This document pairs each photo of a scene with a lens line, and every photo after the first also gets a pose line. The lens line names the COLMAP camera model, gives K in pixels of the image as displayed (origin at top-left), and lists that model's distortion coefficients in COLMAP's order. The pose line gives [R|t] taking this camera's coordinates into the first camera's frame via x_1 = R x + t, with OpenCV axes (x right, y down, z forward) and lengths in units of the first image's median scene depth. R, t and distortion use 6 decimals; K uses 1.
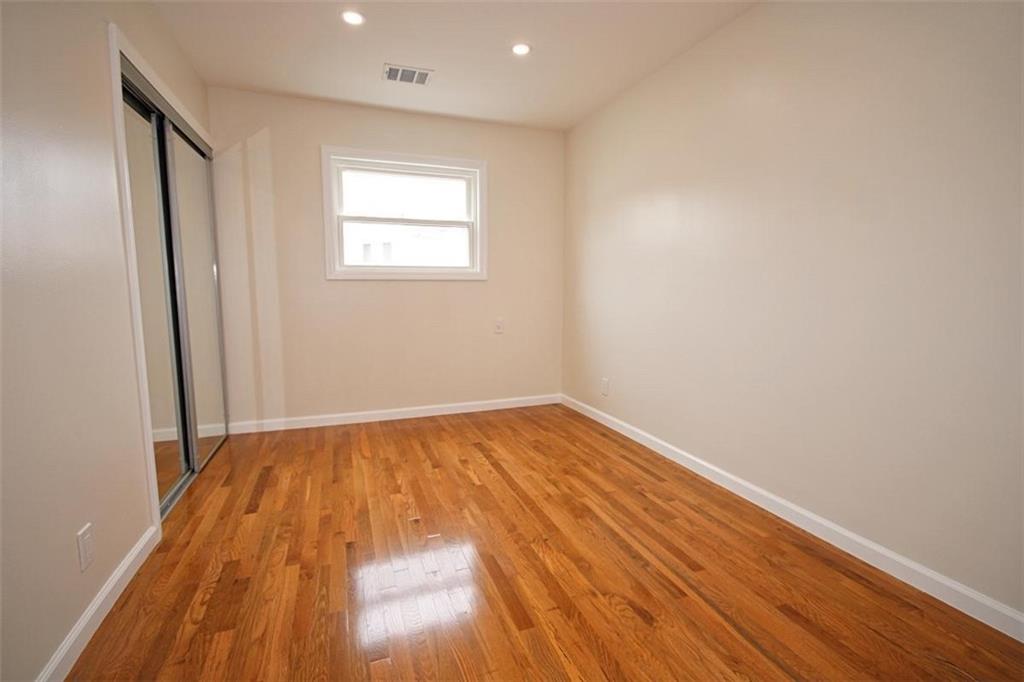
lens RADIAL K [[473.8, 0, 514.0], [0, 473.8, 335.5], [0, 0, 1]] dist [0.004419, -0.001180]
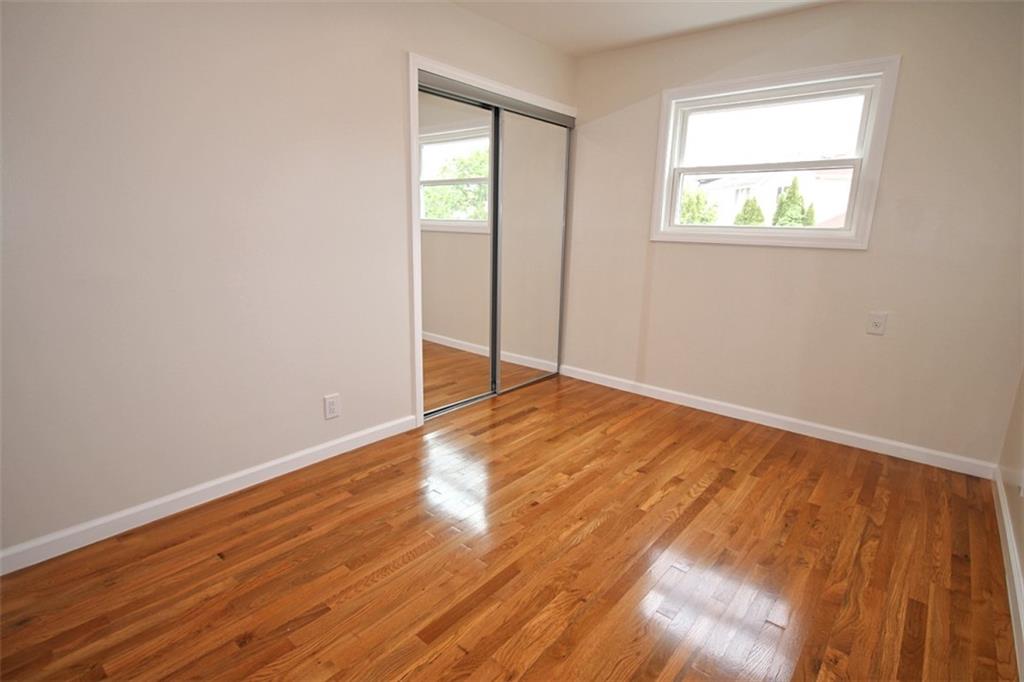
lens RADIAL K [[503.2, 0, 511.3], [0, 503.2, 345.9], [0, 0, 1]] dist [0.001723, -0.002558]
pose [[0.498176, 0.214725, -0.840068, 0.408669], [-0.118438, 0.976622, 0.179393, -0.073251], [0.858949, 0.010127, 0.511961, 0.314616]]
